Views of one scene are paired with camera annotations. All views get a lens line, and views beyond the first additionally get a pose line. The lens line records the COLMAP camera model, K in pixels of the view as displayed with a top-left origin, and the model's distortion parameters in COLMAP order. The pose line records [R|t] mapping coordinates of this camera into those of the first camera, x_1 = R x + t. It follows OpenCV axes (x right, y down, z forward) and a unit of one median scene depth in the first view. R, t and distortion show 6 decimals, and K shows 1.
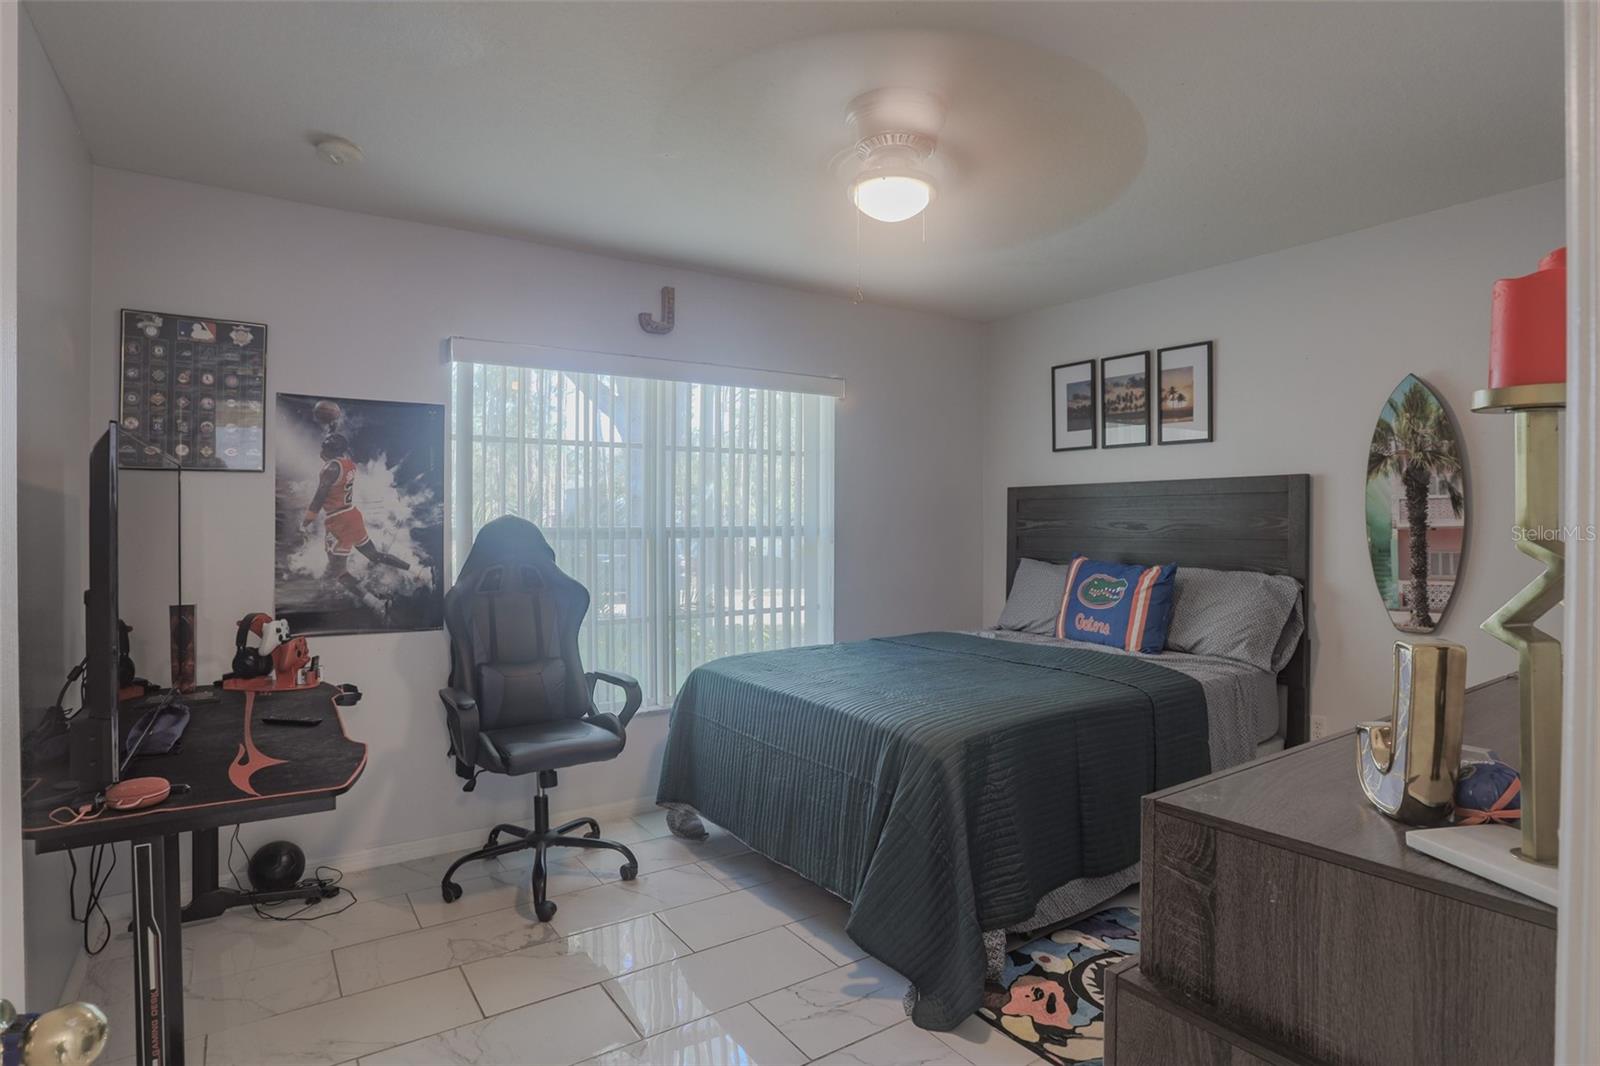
lens RADIAL K [[840.9, 0, 798.7], [0, 840.9, 528.1], [0, 0, 1]] dist [-0.067850, 0.023997]
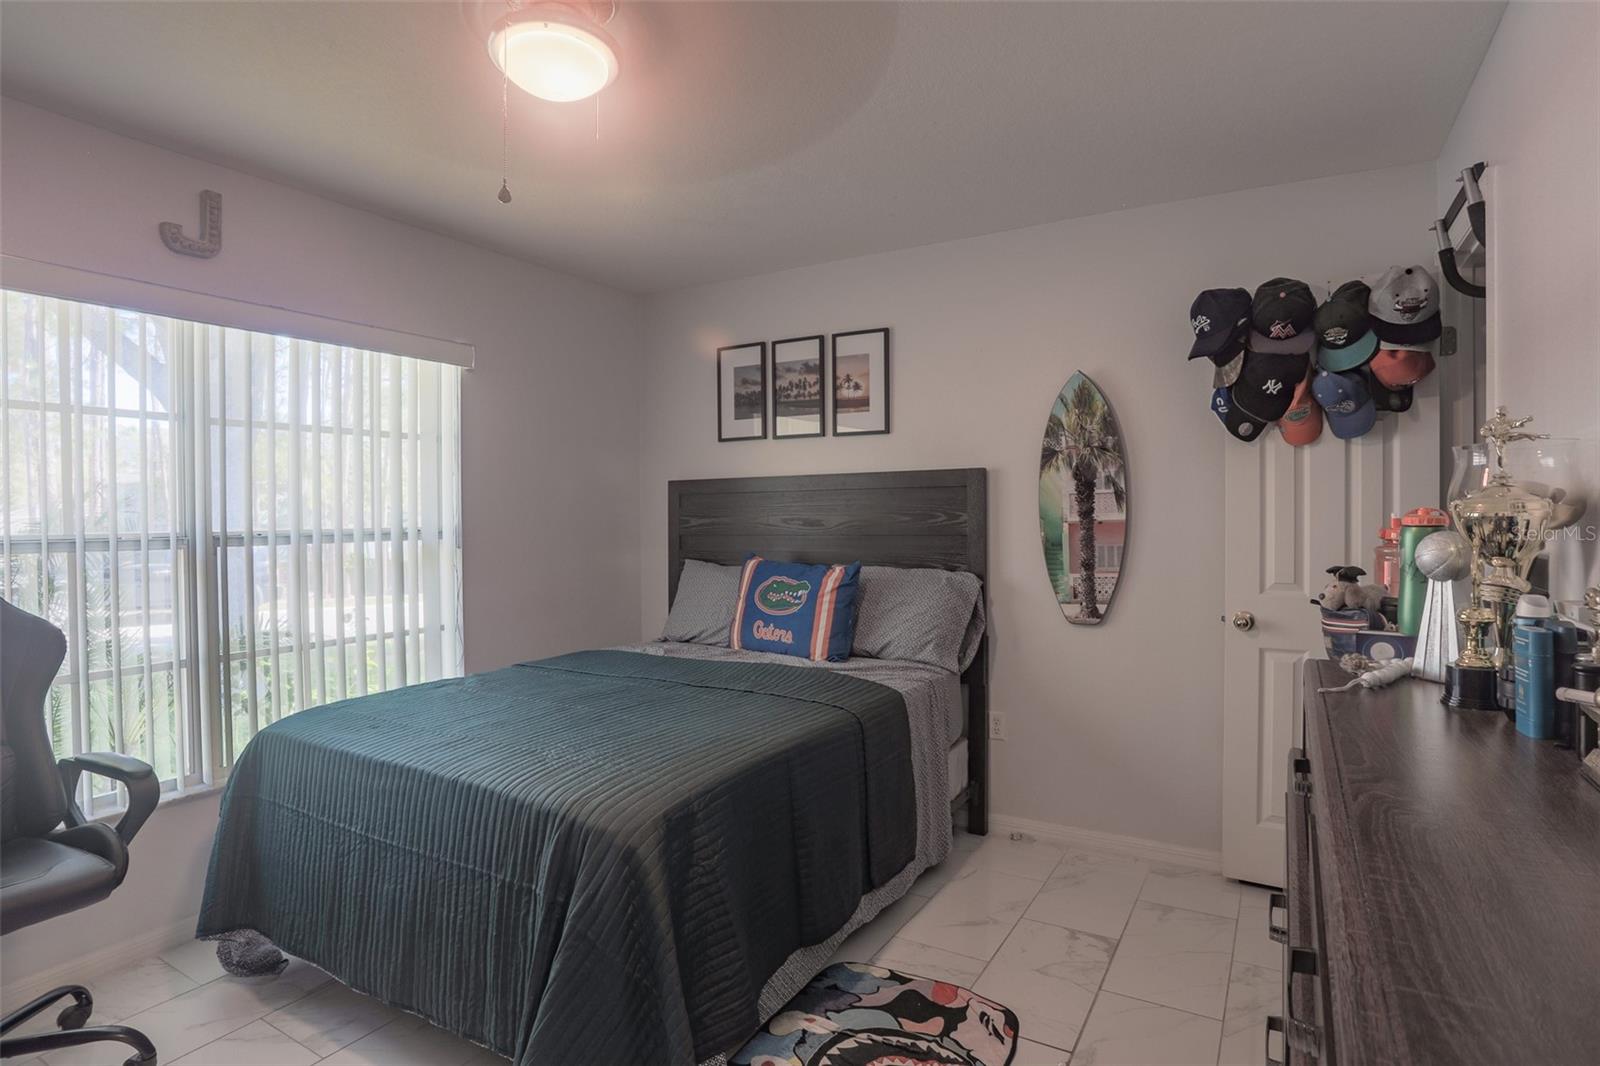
lens RADIAL K [[840.9, 0, 825.5], [0, 840.9, 526.8], [0, 0, 1]] dist [-0.067850, 0.023997]
pose [[0.895660, -0.013533, 0.444533, 0.001033], [0.012590, 0.999908, 0.005072, -0.002978], [-0.444561, 0.001054, 0.895748, 0.185570]]
